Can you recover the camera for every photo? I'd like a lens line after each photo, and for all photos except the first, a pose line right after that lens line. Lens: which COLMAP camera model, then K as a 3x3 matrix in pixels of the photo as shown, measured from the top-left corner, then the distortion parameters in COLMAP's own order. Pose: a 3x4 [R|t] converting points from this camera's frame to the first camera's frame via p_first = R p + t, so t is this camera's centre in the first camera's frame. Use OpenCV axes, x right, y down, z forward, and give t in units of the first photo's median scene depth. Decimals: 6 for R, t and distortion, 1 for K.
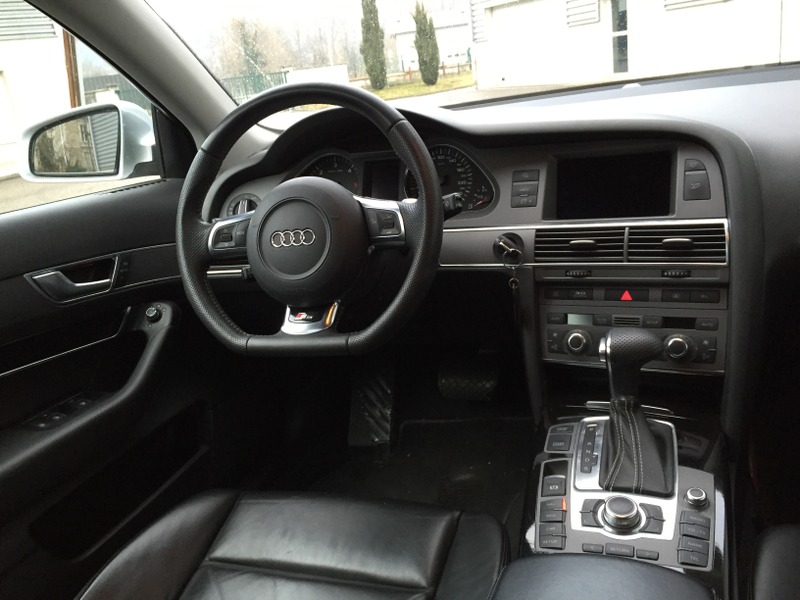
lens RADIAL K [[689.5, 0, 400.0], [0, 689.5, 298.8], [0, 0, 1]] dist [0.071389, -0.099917]
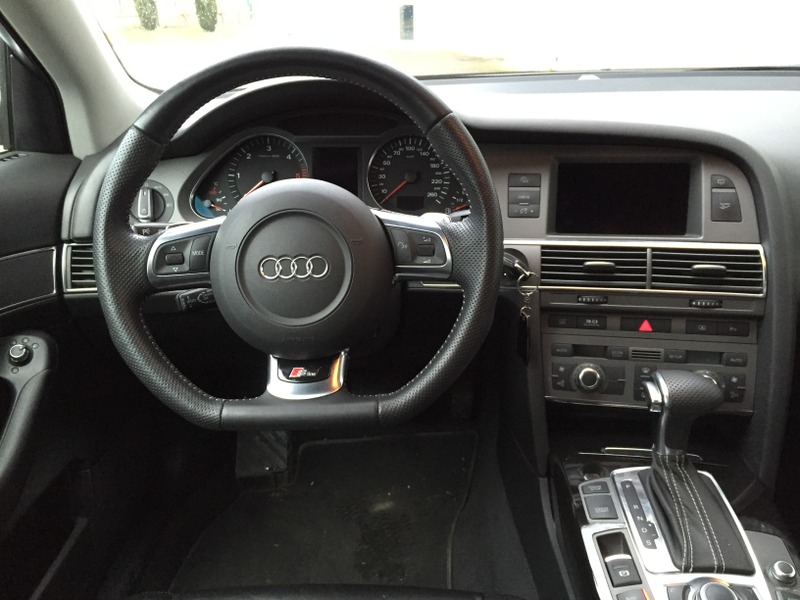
lens RADIAL K [[689.5, 0, 396.7], [0, 689.5, 294.6], [0, 0, 1]] dist [0.071389, -0.099917]
pose [[0.949935, -0.010104, 0.312284, -0.262773], [-0.006375, 0.998642, 0.051705, -0.091913], [-0.312382, -0.051107, 0.948581, 0.274622]]
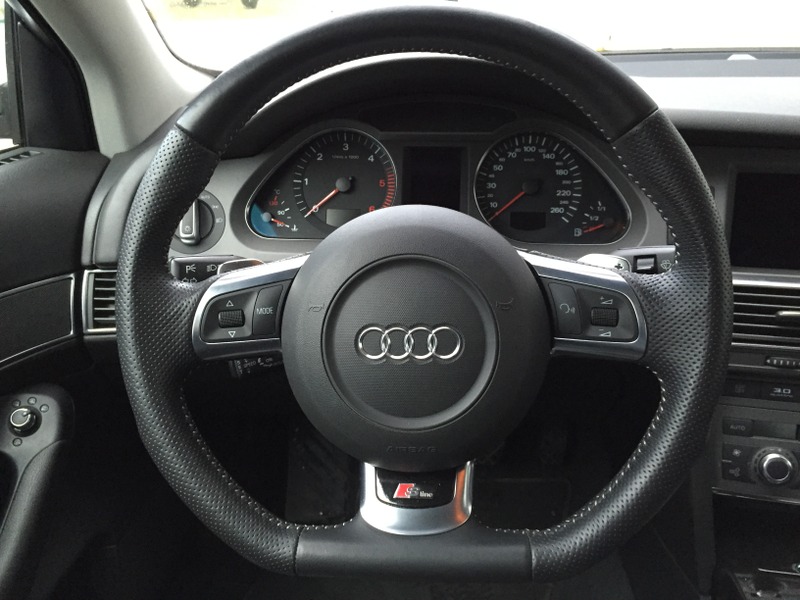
lens RADIAL K [[689.5, 0, 395.5], [0, 689.5, 293.9], [0, 0, 1]] dist [0.071389, -0.099917]
pose [[0.964453, 0.004958, 0.264207, -0.274097], [-0.026739, 0.996523, 0.078906, -0.149463], [-0.262897, -0.083166, 0.961233, 0.521947]]
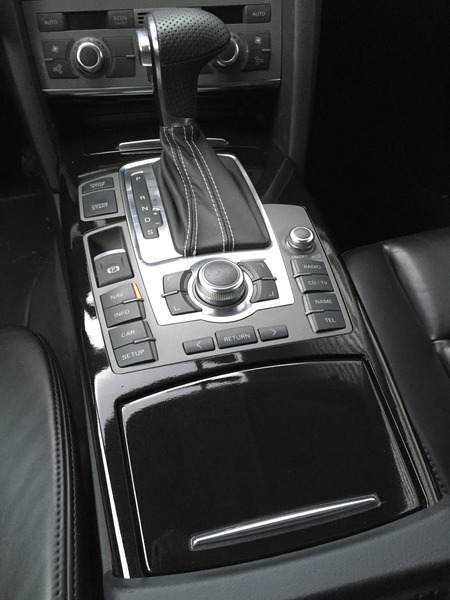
lens RADIAL K [[517.1, 0, 225.5], [0, 517.1, 297.5], [0, 0, 1]] dist [0.071389, -0.099917]
pose [[0.831090, -0.257176, 0.493102, 0.054336], [0.068956, 0.927465, 0.367495, 0.109815], [-0.551846, -0.271420, 0.788541, 0.487679]]
